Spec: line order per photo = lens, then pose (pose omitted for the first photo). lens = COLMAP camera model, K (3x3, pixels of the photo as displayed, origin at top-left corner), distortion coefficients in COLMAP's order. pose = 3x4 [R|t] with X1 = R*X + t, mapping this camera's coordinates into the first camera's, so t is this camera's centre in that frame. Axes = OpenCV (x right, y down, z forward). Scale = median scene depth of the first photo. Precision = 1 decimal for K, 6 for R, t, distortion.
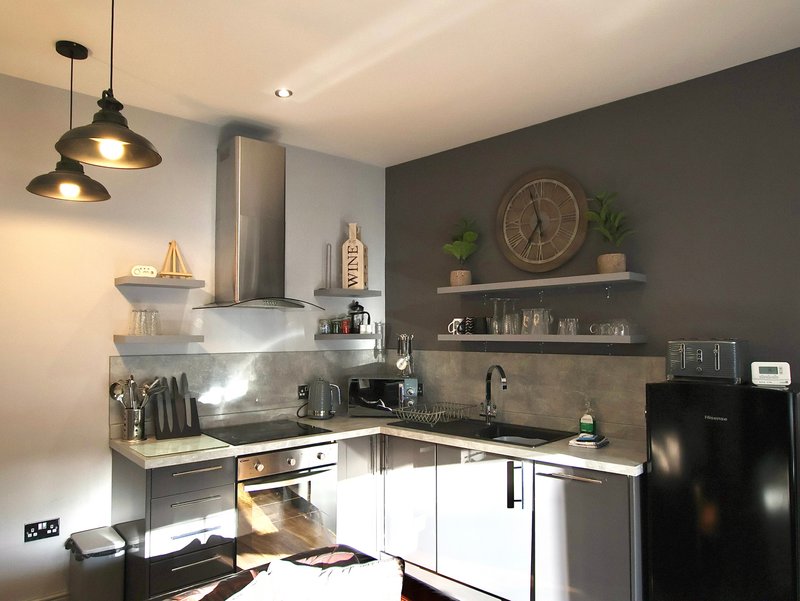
lens RADIAL K [[539.7, 0, 398.8], [0, 539.7, 321.2], [0, 0, 1]] dist [-0.008898, 0.000155]
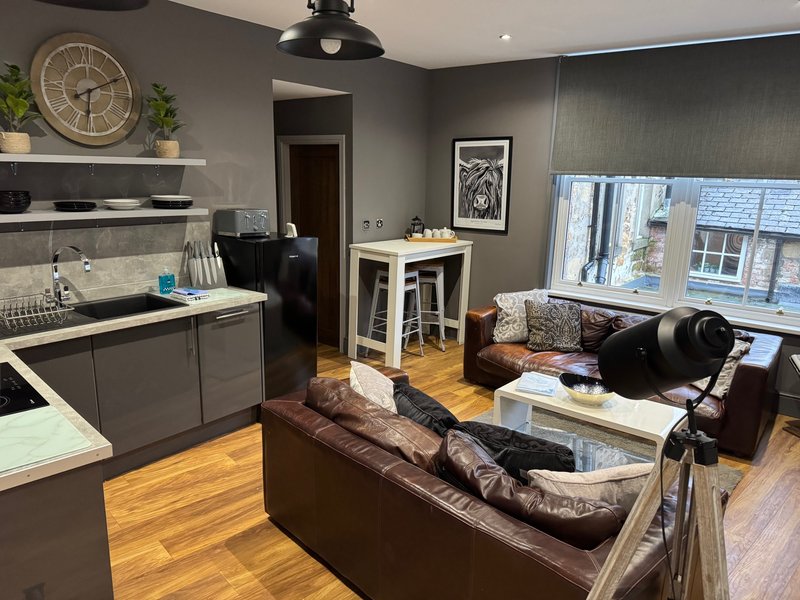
lens RADIAL K [[537.6, 0, 394.7], [0, 537.6, 308.4], [0, 0, 1]] dist [0.006575, -0.026636]
pose [[-0.074032, -0.234377, 0.969323, -0.810569], [-0.042742, 0.971843, 0.231722, -0.051892], [-0.996339, -0.024276, -0.081965, 0.526904]]
